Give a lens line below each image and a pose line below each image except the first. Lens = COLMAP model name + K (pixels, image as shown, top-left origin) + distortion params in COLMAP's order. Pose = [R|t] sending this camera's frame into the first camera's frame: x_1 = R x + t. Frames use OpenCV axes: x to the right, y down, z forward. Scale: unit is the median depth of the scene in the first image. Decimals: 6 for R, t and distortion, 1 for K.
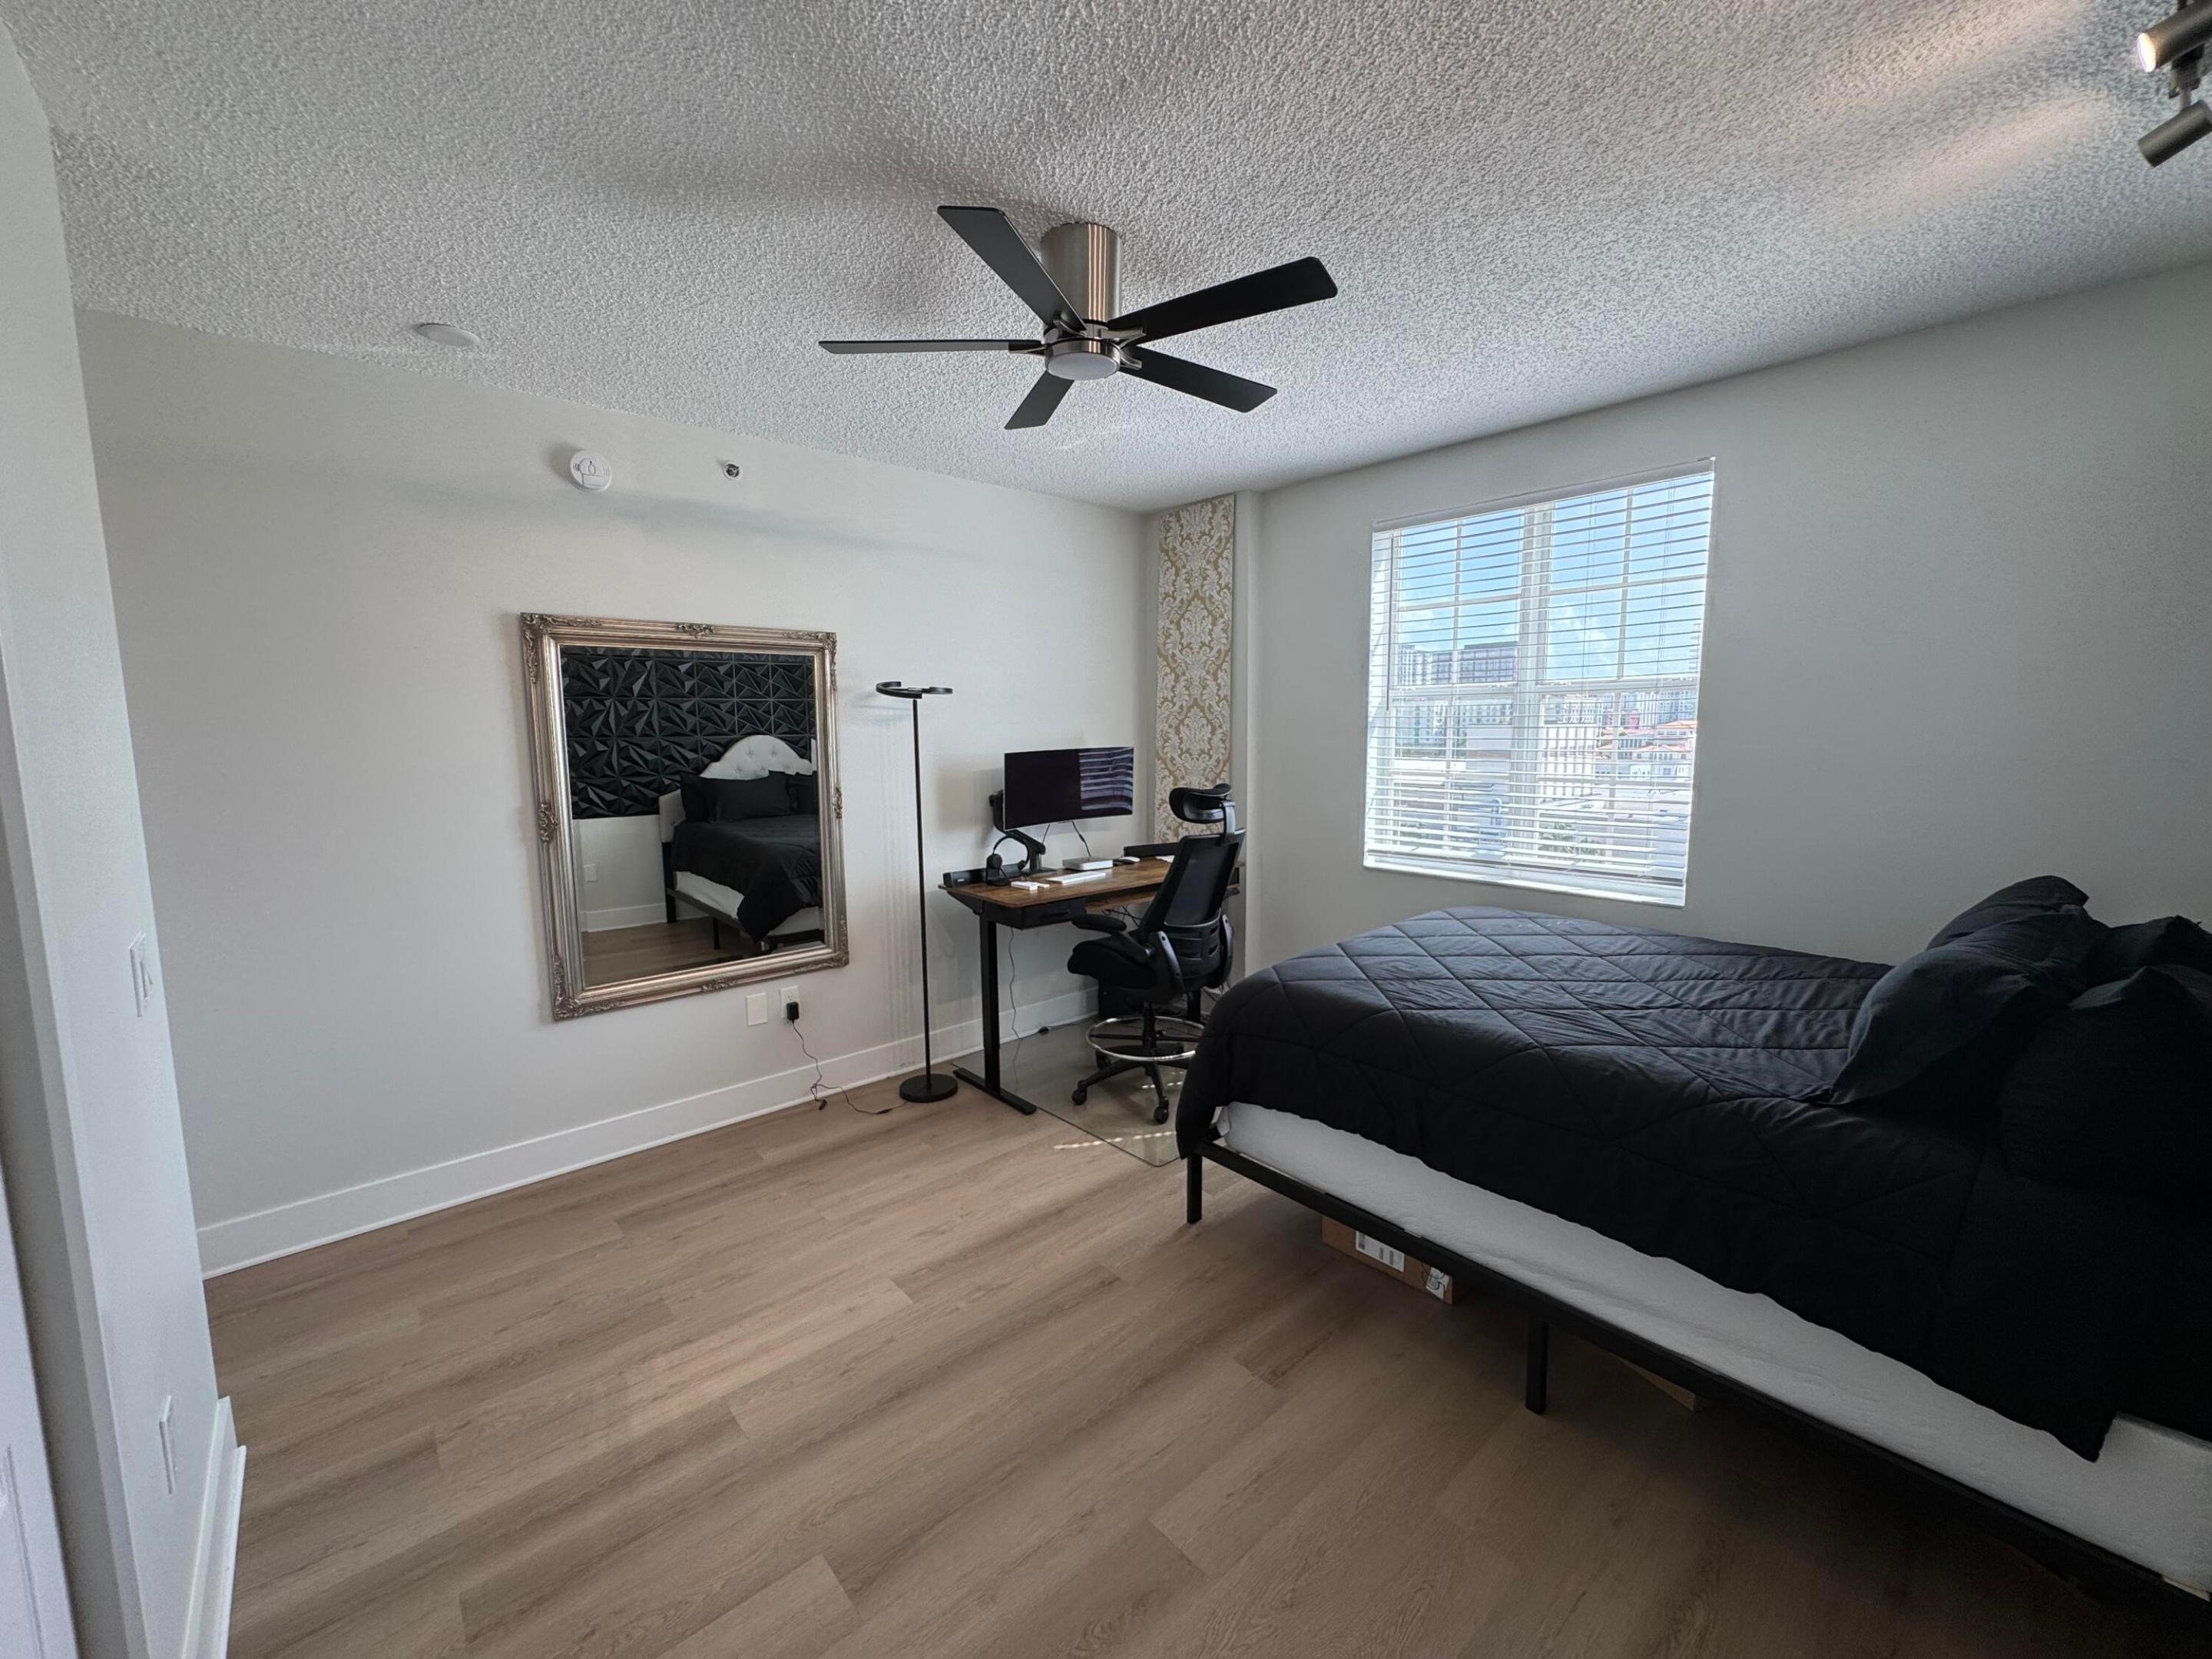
lens RADIAL K [[885.2, 0, 1107.2], [0, 885.2, 824.9], [0, 0, 1]] dist [-0.003854, -0.000169]
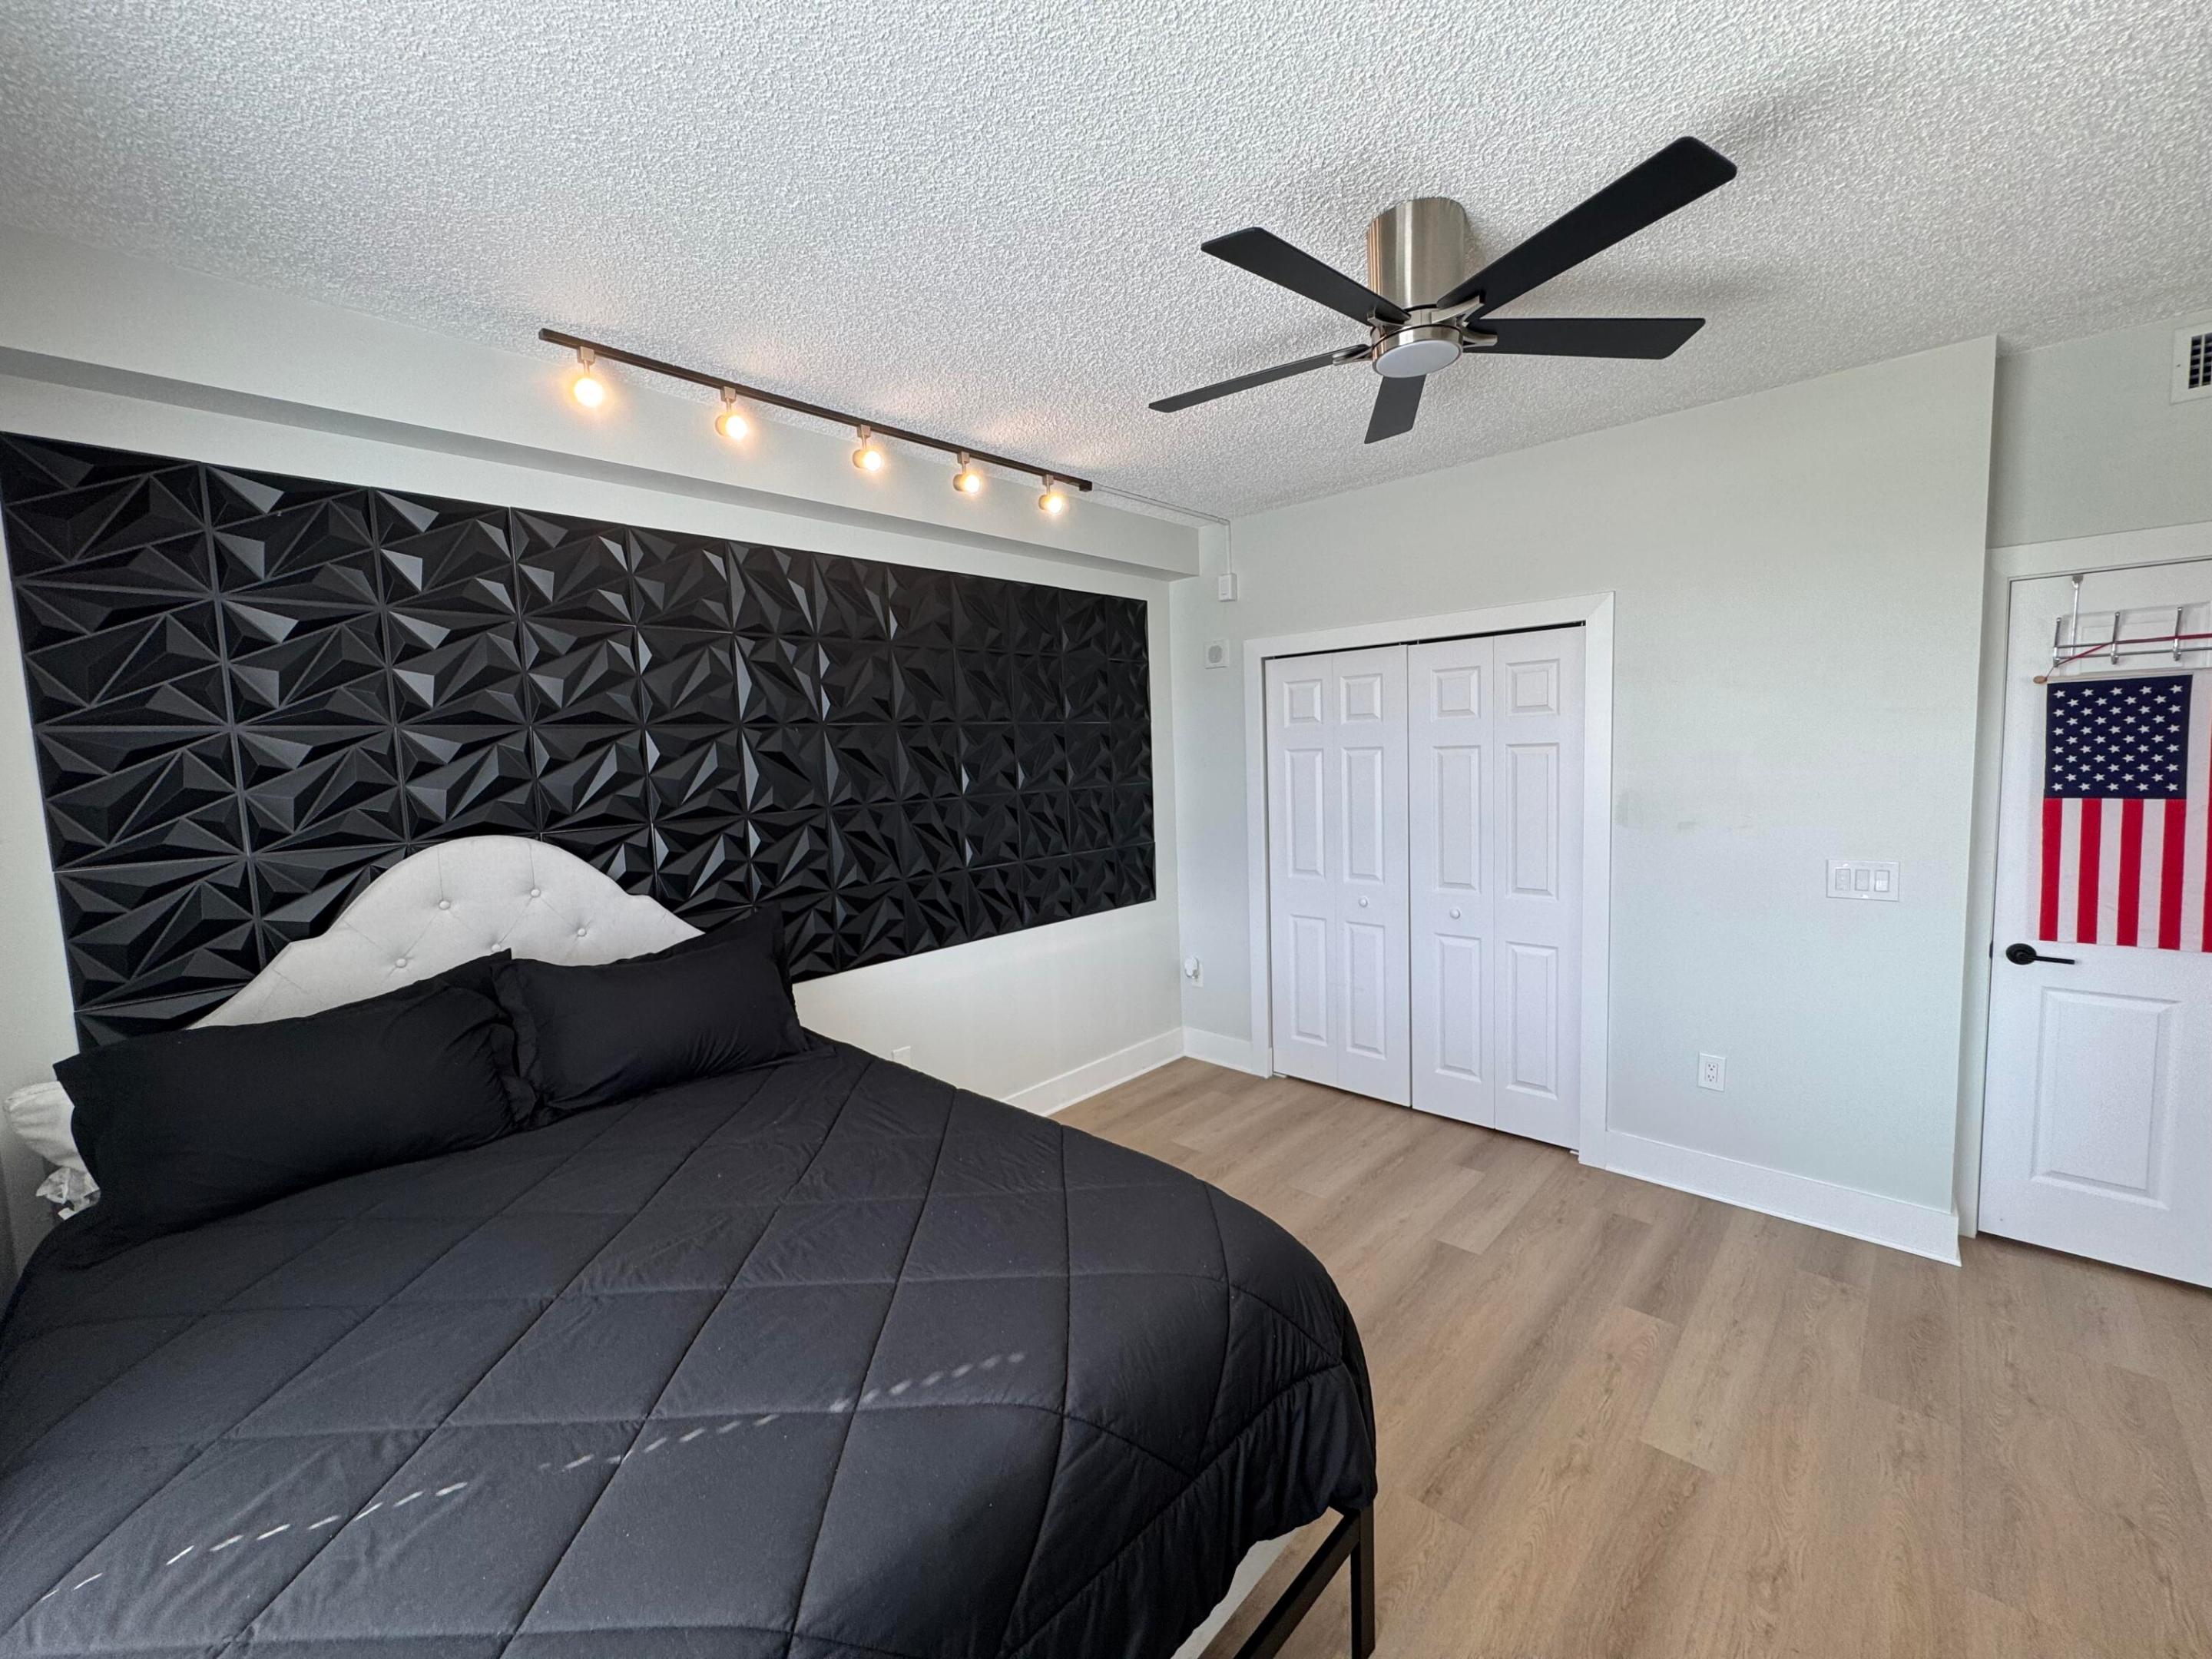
lens RADIAL K [[901.0, 0, 1106.0], [0, 901.0, 829.5], [0, 0, 1]] dist [0.001025, 0.000240]
pose [[-0.994136, 0.055314, -0.092915, 0.325243], [0.034807, 0.977221, 0.209349, -0.219485], [0.102378, 0.204888, -0.973416, 1.618506]]
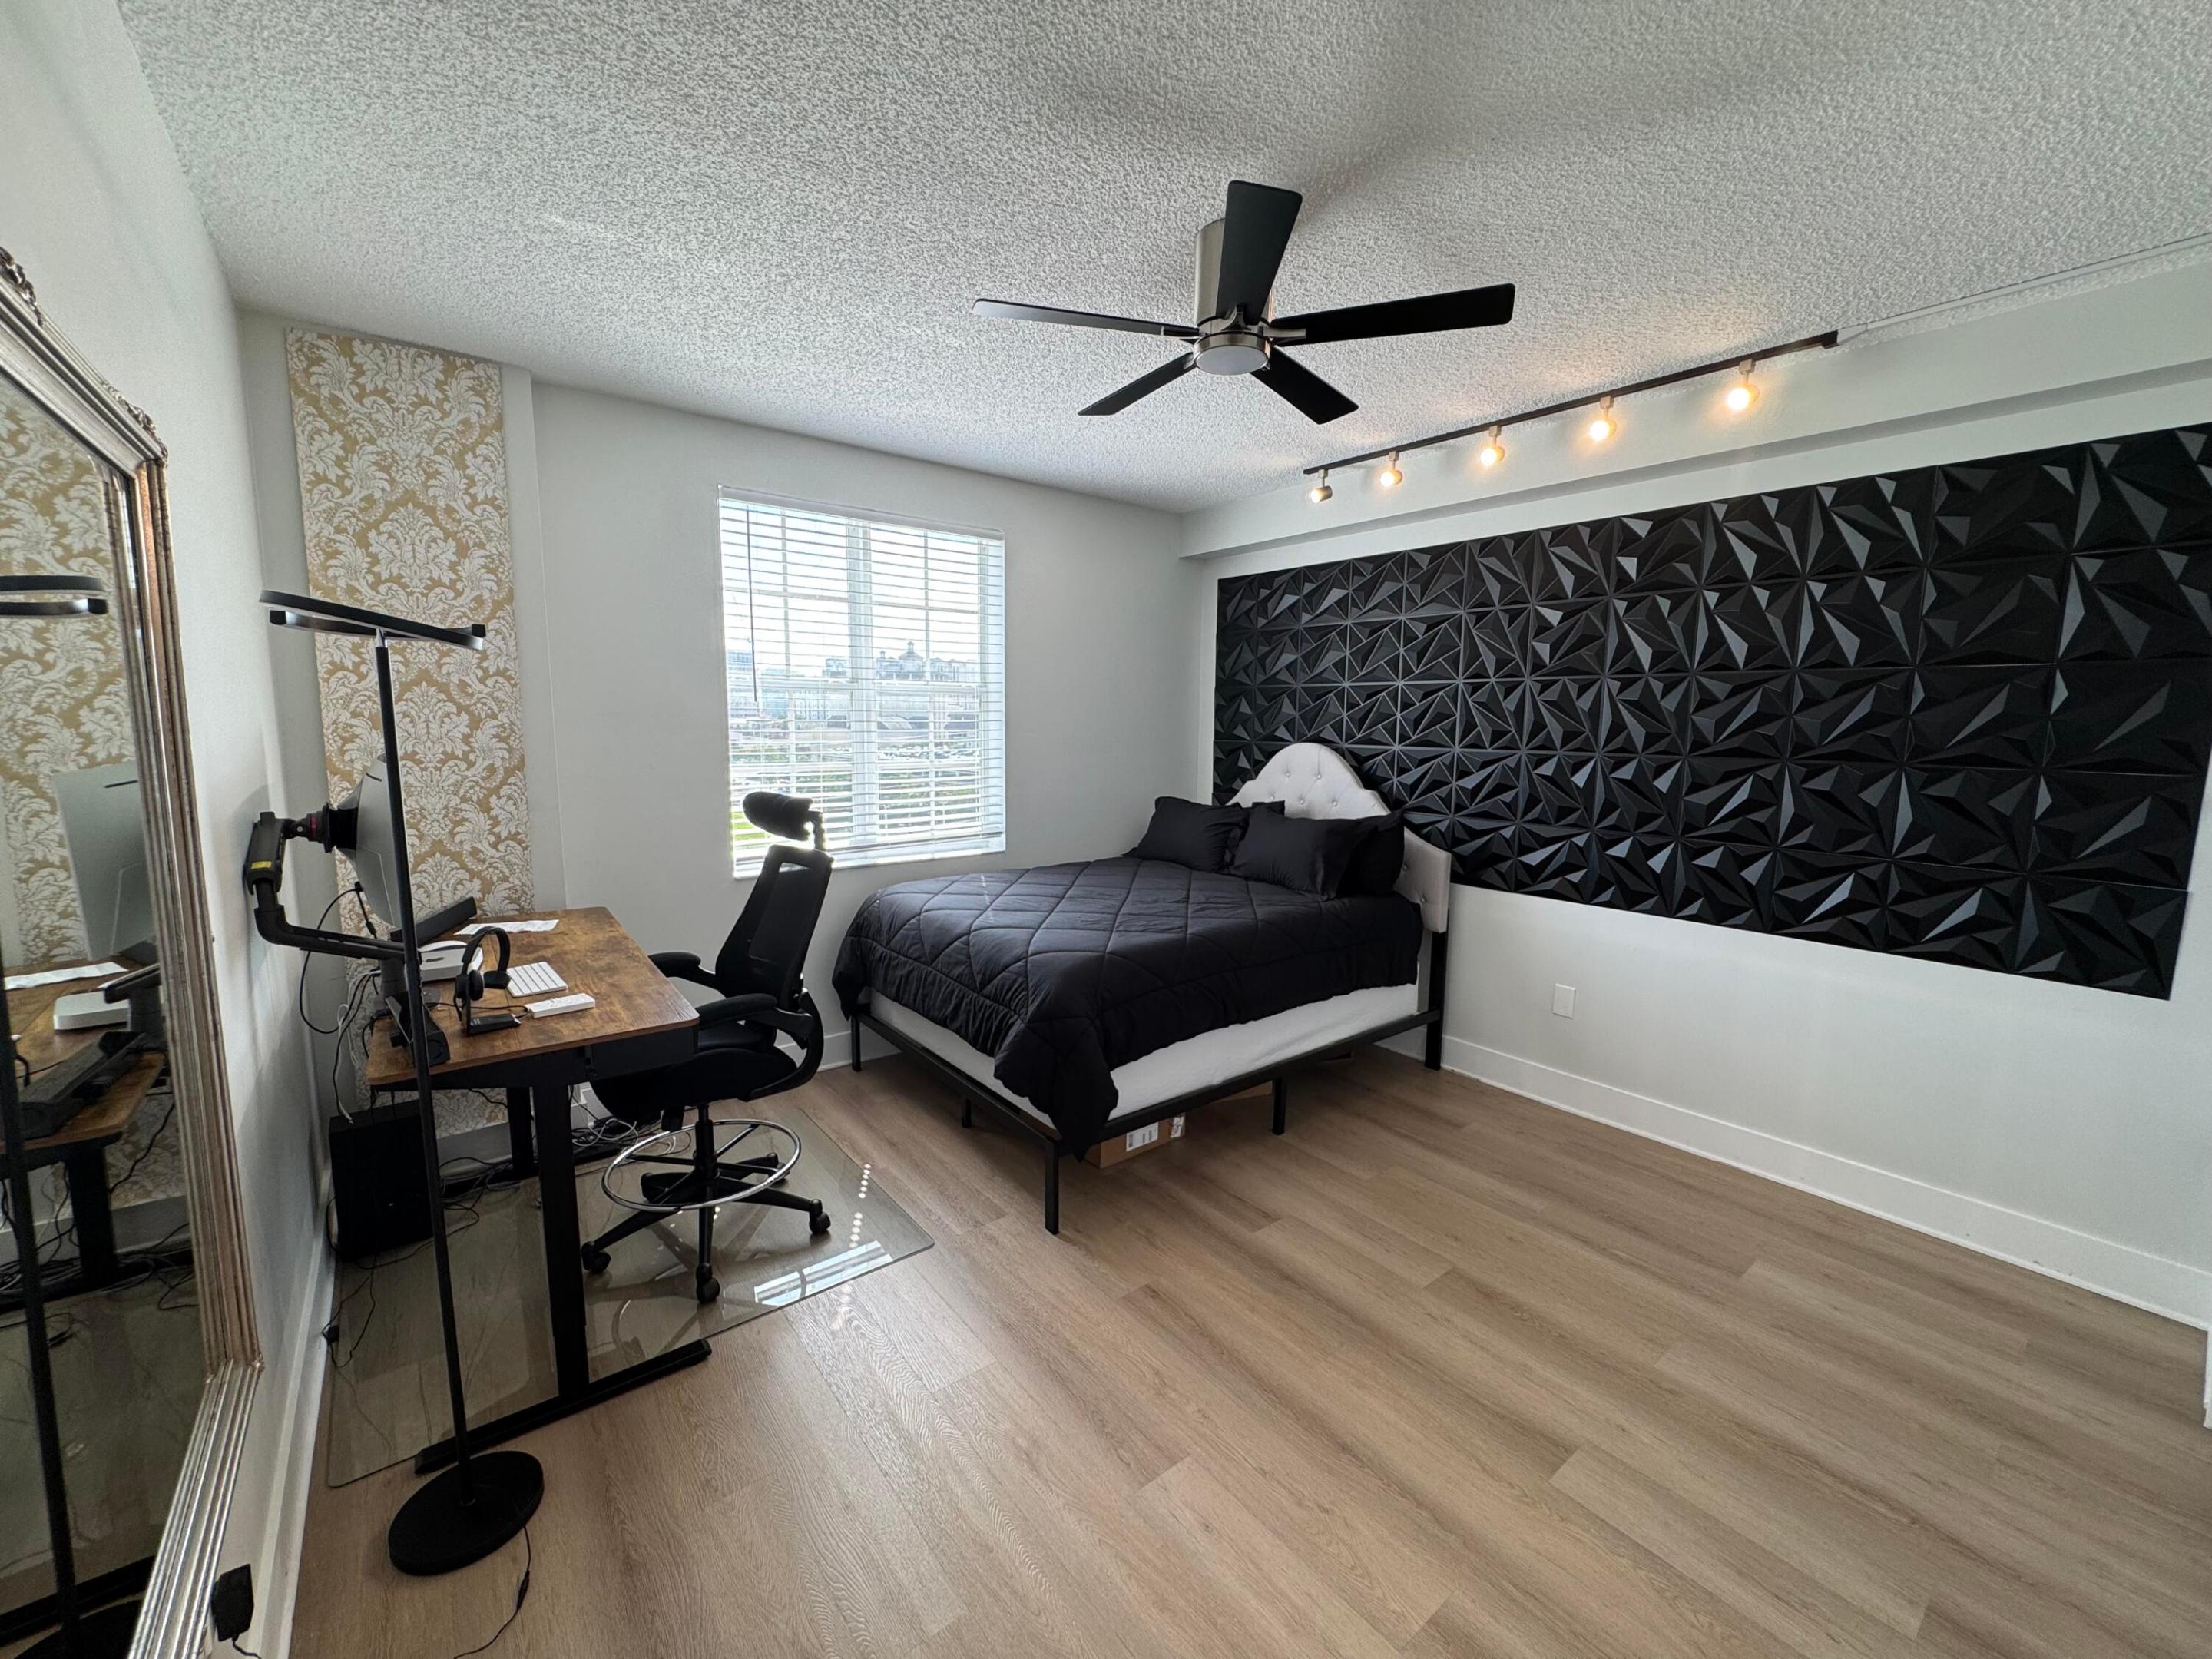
lens RADIAL K [[867.8, 0, 1106.0], [0, 867.8, 829.5], [0, 0, 1]] dist [-0.003102, -0.000310]
pose [[0.064117, -0.119684, 0.990740, -0.894938], [0.100866, 0.988475, 0.112883, -0.101836], [-0.992832, 0.092694, 0.075450, 0.937135]]
